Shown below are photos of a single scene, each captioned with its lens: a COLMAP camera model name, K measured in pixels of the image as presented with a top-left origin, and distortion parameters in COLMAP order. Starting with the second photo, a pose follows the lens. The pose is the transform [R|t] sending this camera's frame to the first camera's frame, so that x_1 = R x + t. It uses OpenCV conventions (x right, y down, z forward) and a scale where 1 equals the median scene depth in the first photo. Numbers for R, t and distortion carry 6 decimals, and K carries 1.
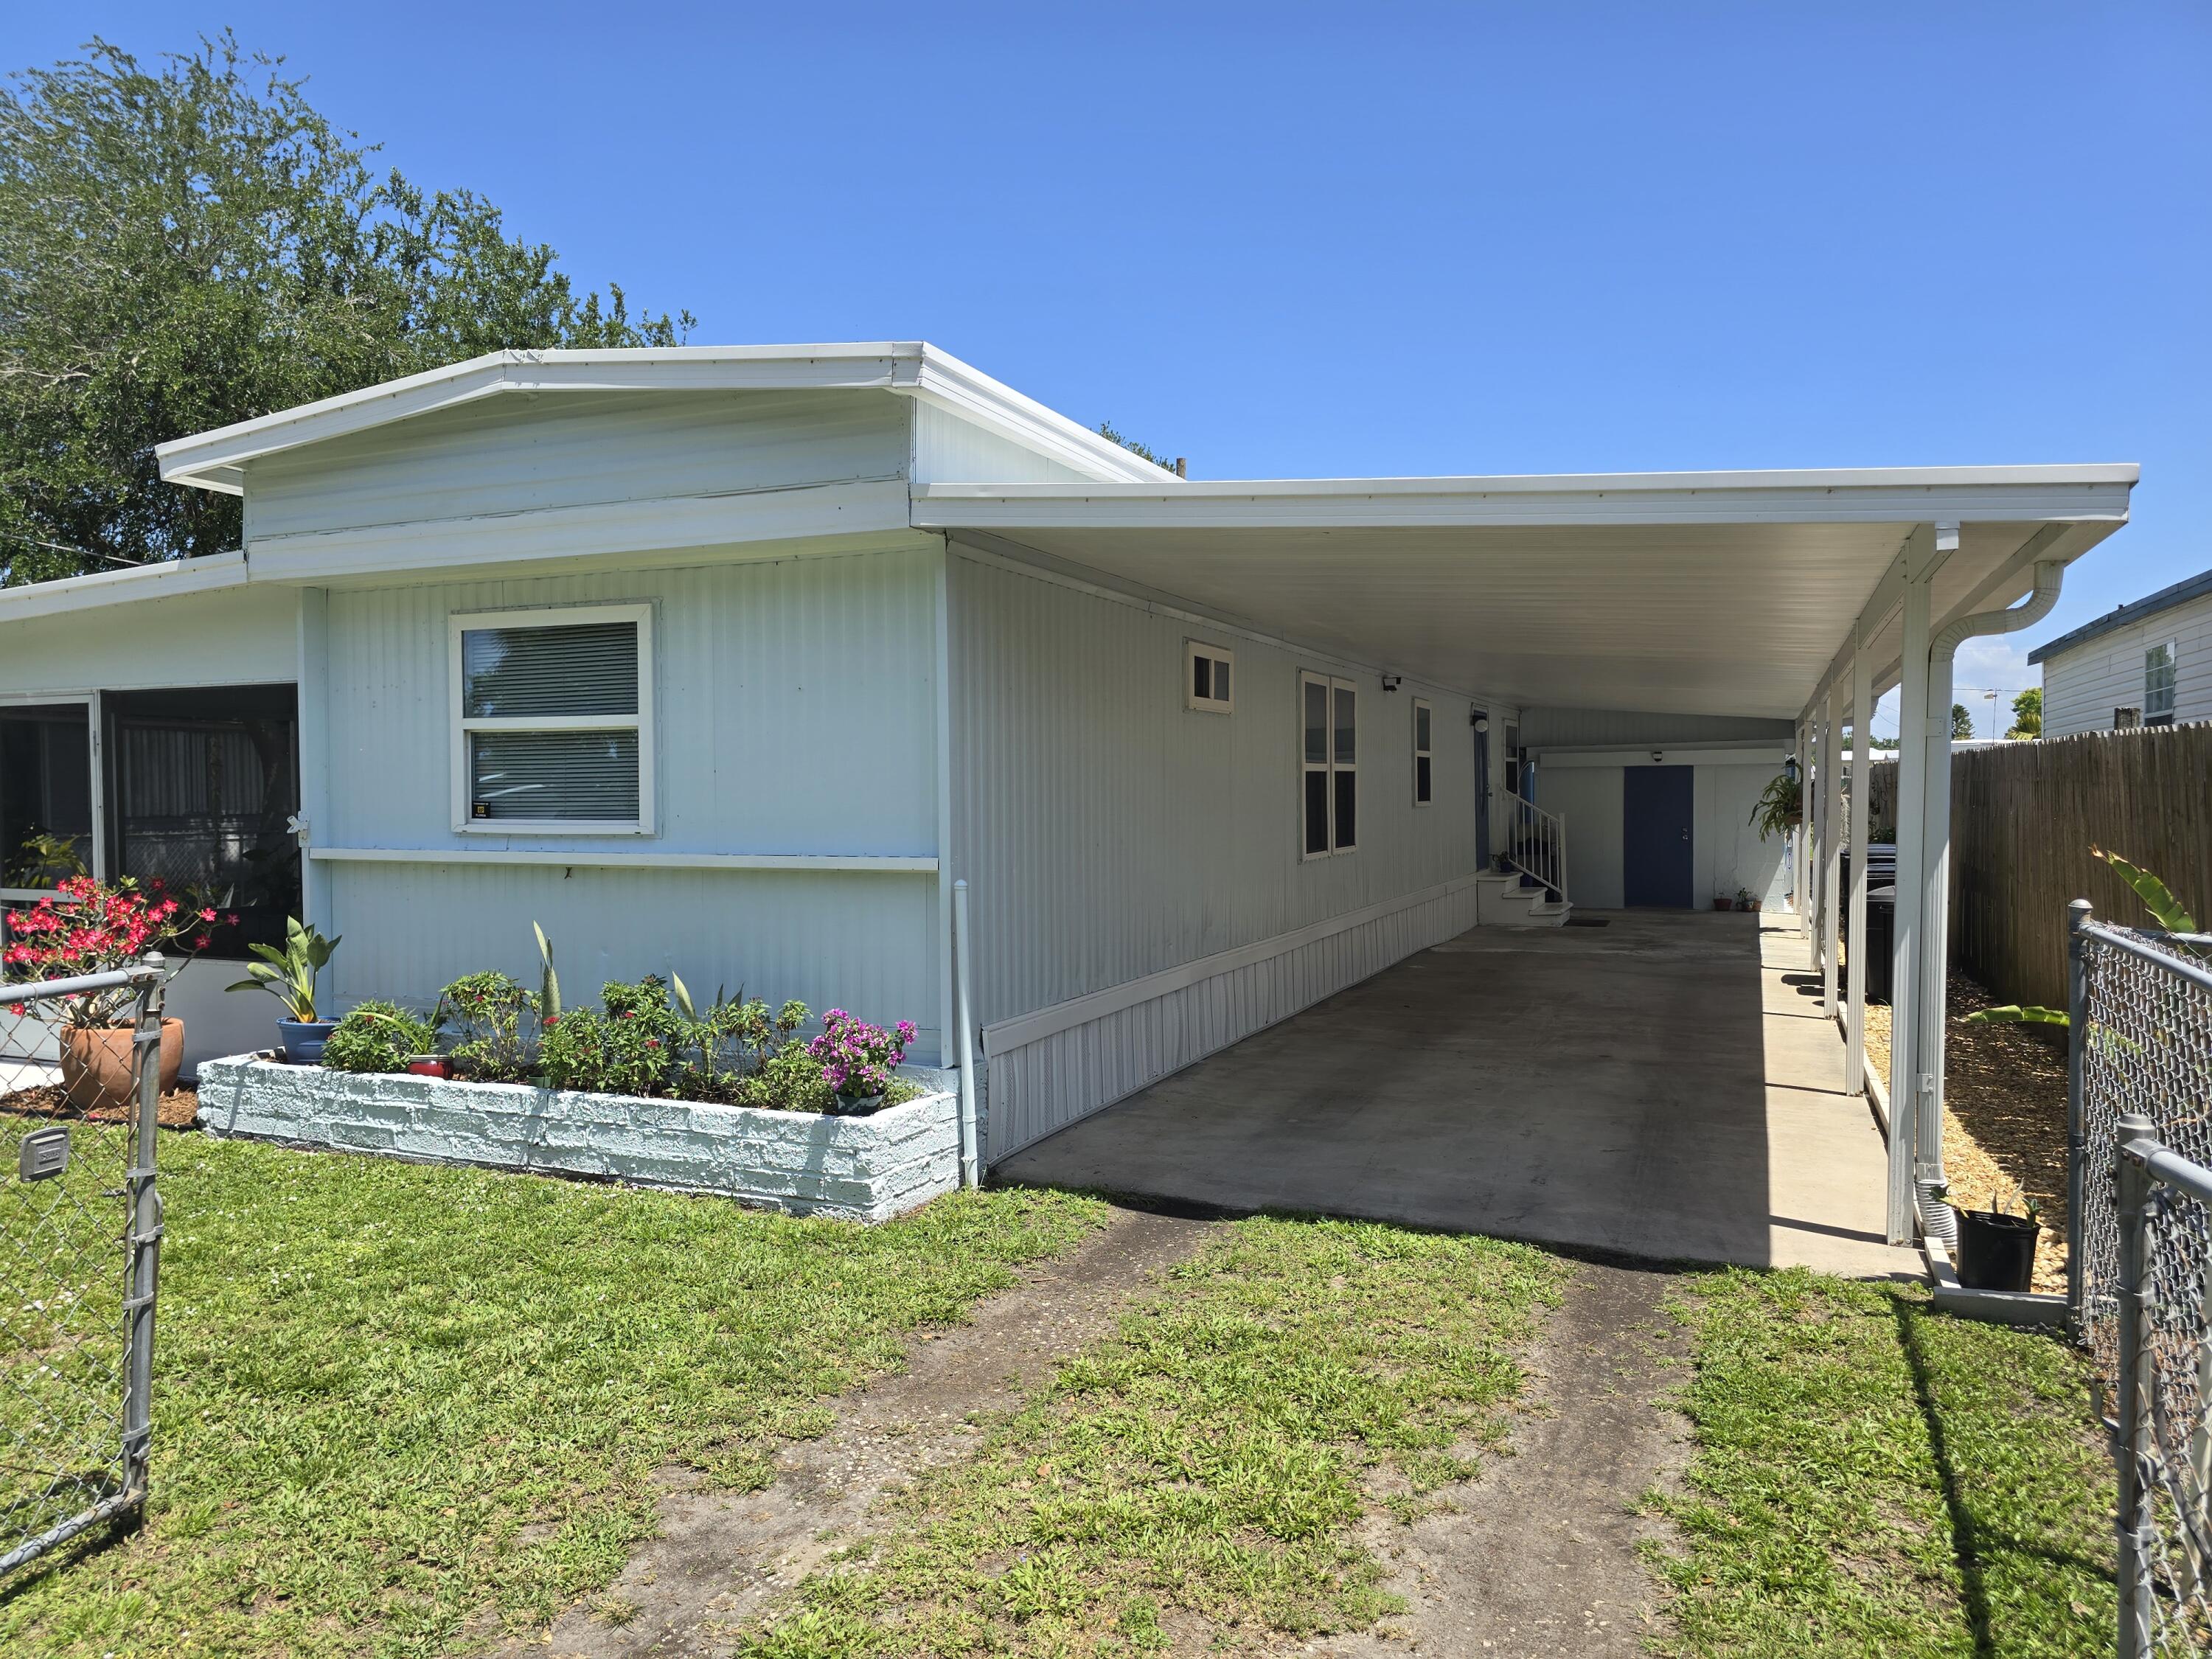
lens RADIAL K [[1526.1, 0, 1118.8], [0, 1526.1, 839.6], [0, 0, 1]] dist [0.049388, -0.043819]
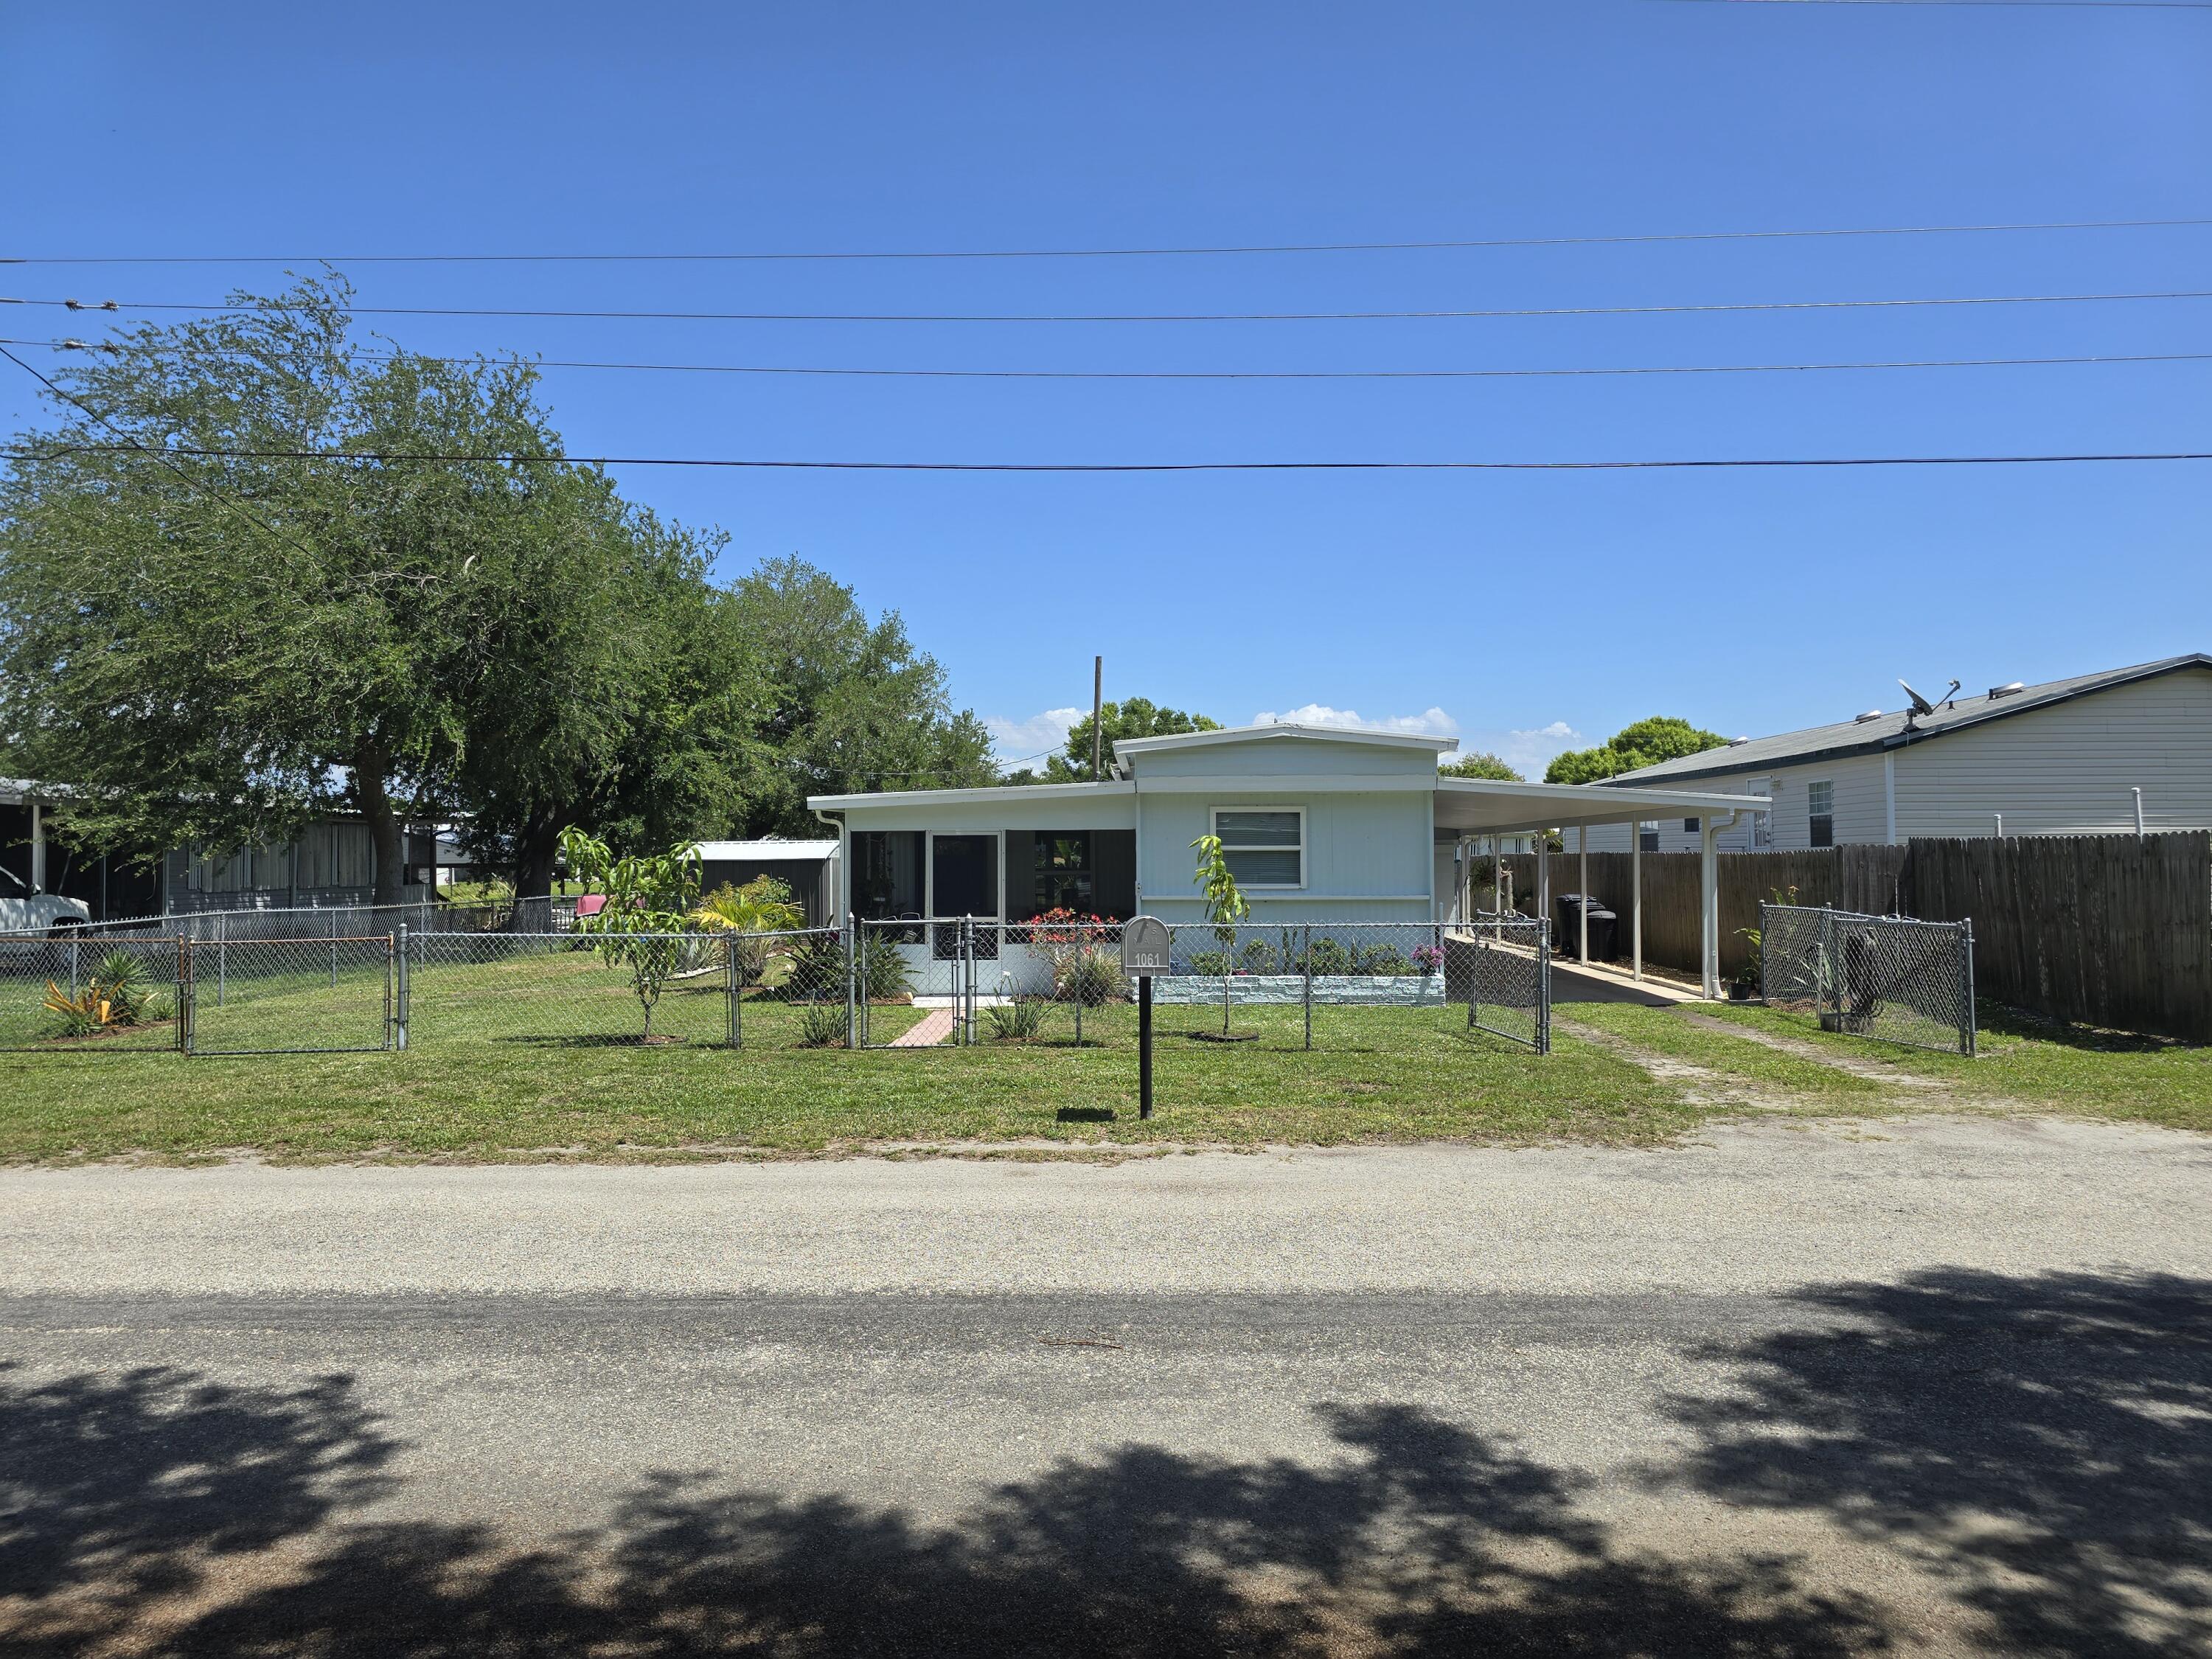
lens RADIAL K [[1526.1, 0, 1107.6], [0, 1526.1, 808.2], [0, 0, 1]] dist [0.049388, -0.043819]
pose [[0.937355, 0.011089, 0.348198, -1.527890], [0.012566, 0.997766, -0.065606, 0.026441], [-0.348148, 0.065872, 0.935122, -1.401453]]
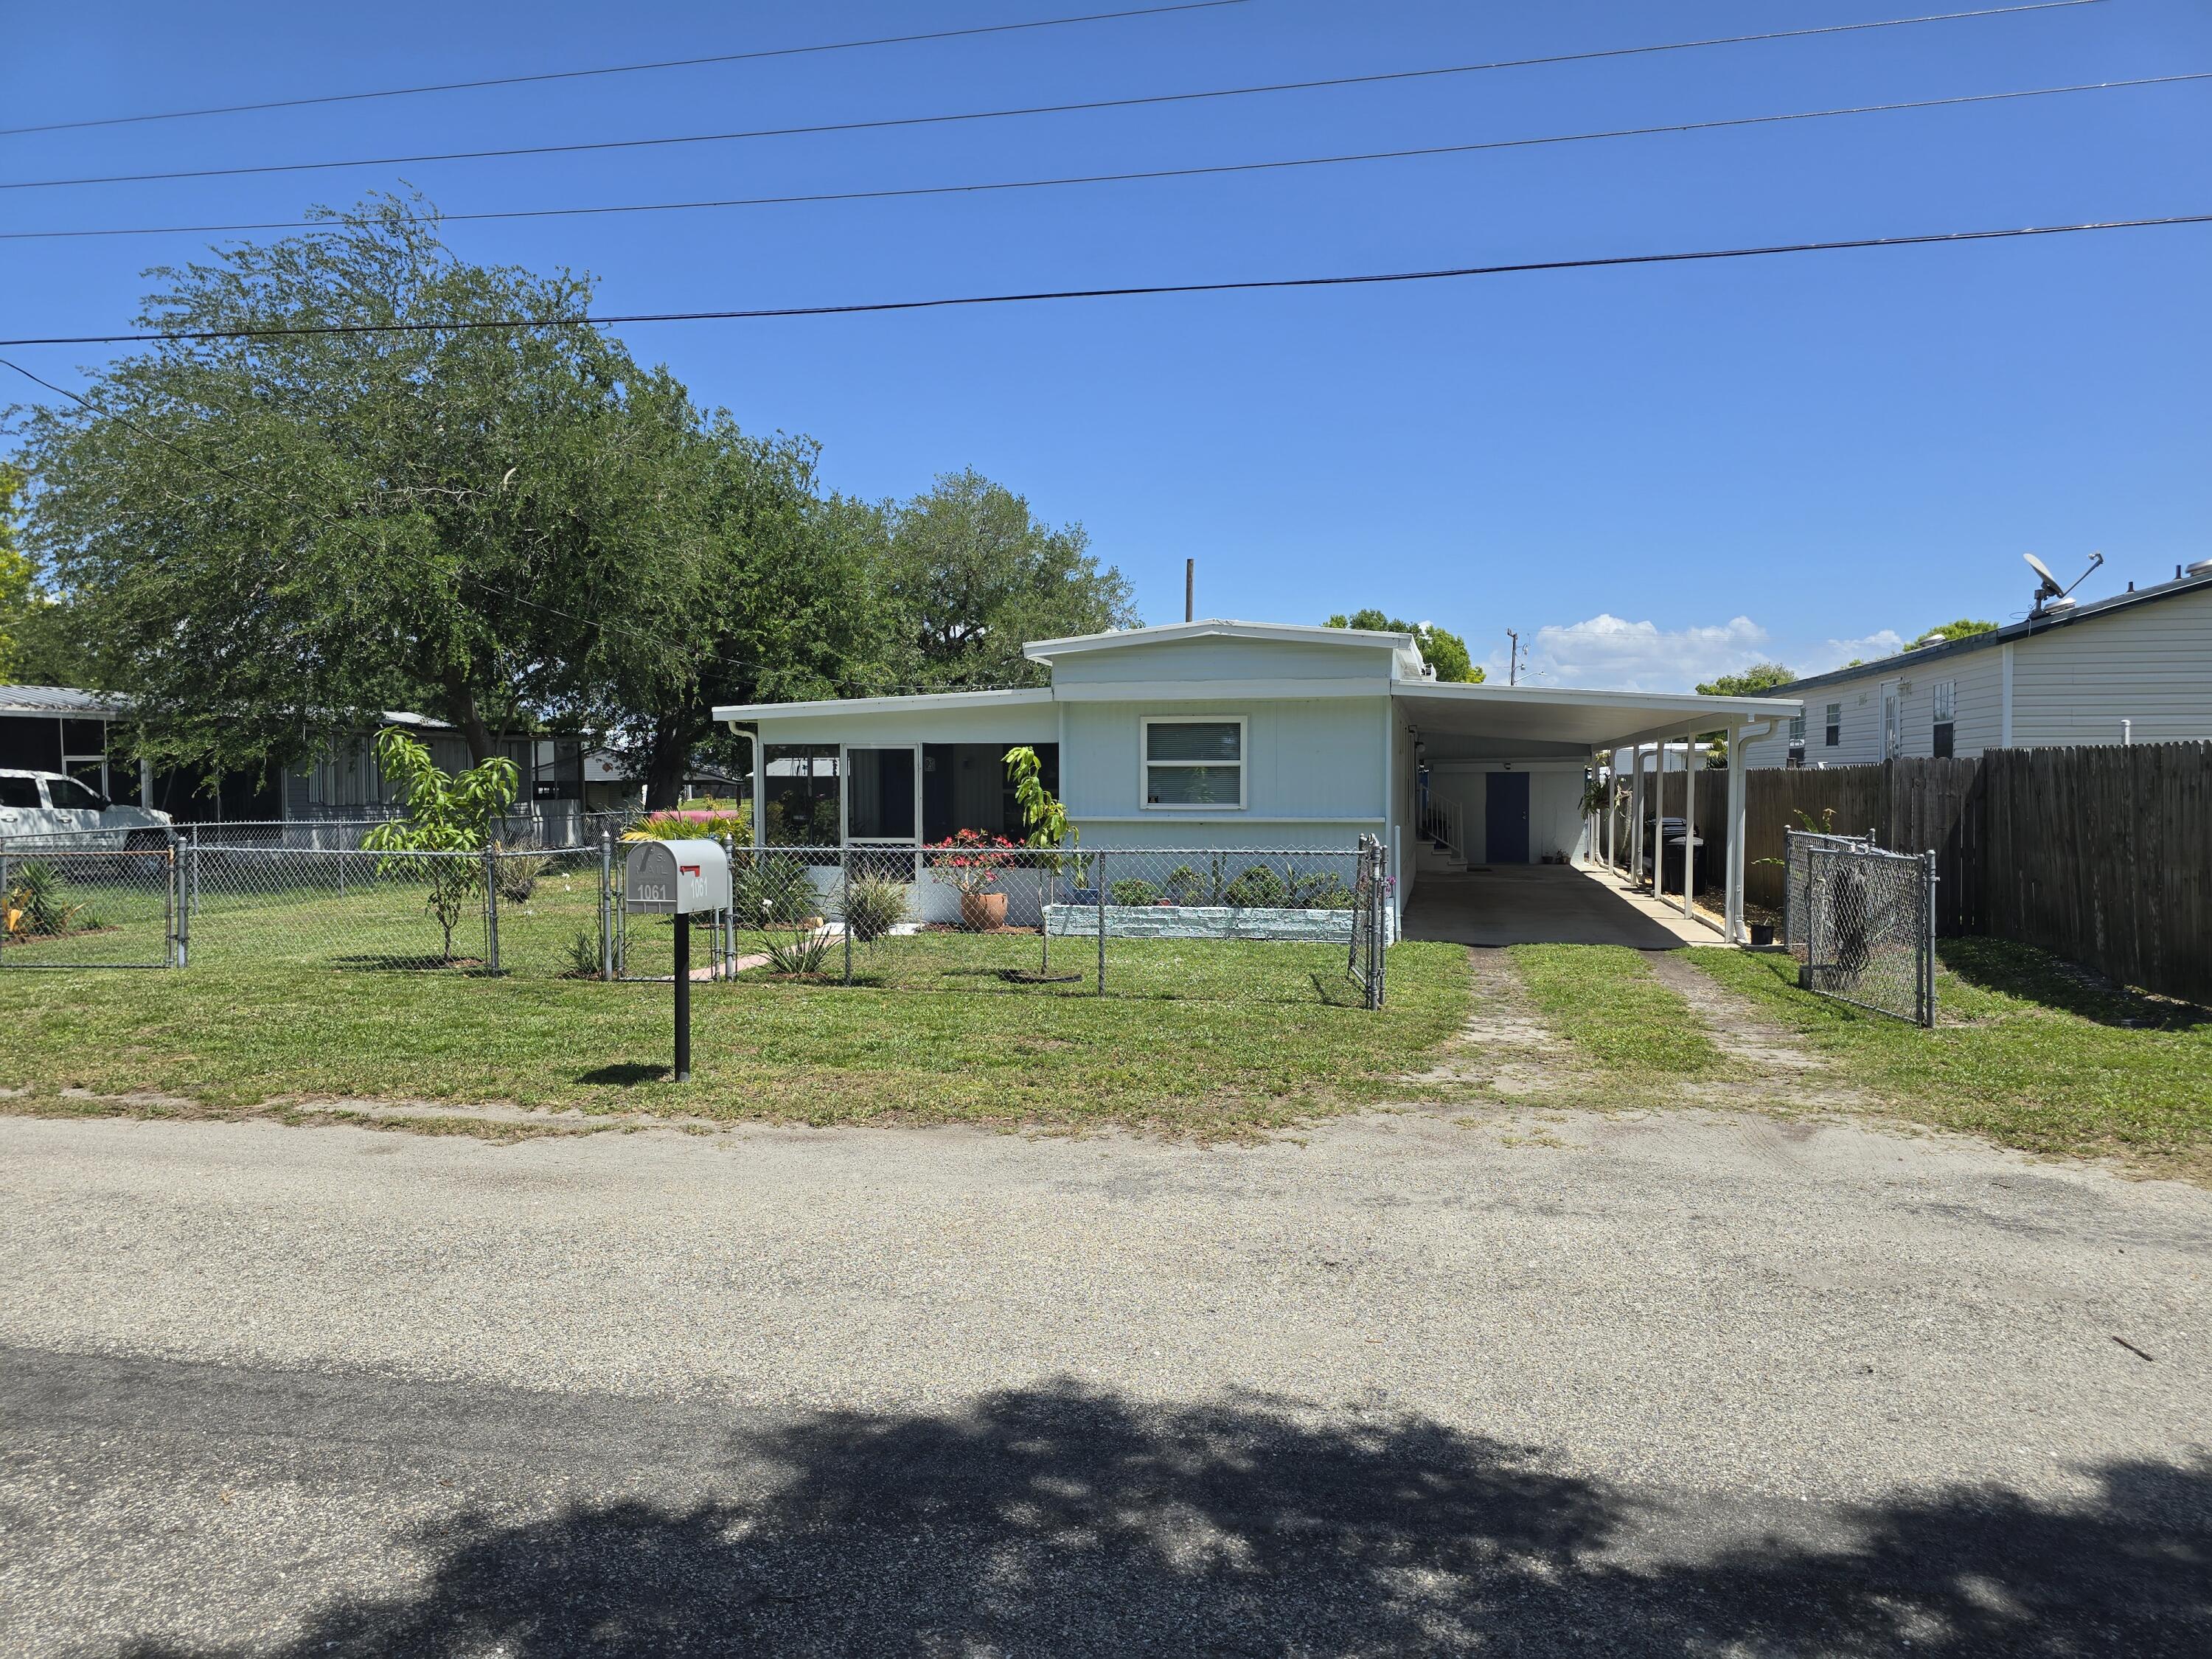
lens RADIAL K [[1526.1, 0, 1099.1], [0, 1526.1, 844.3], [0, 0, 1]] dist [0.049388, -0.043819]
pose [[0.985291, -0.005158, 0.170804, -0.905239], [0.003732, 0.999955, 0.008673, 0.028790], [-0.170842, -0.007908, 0.985267, -1.297428]]
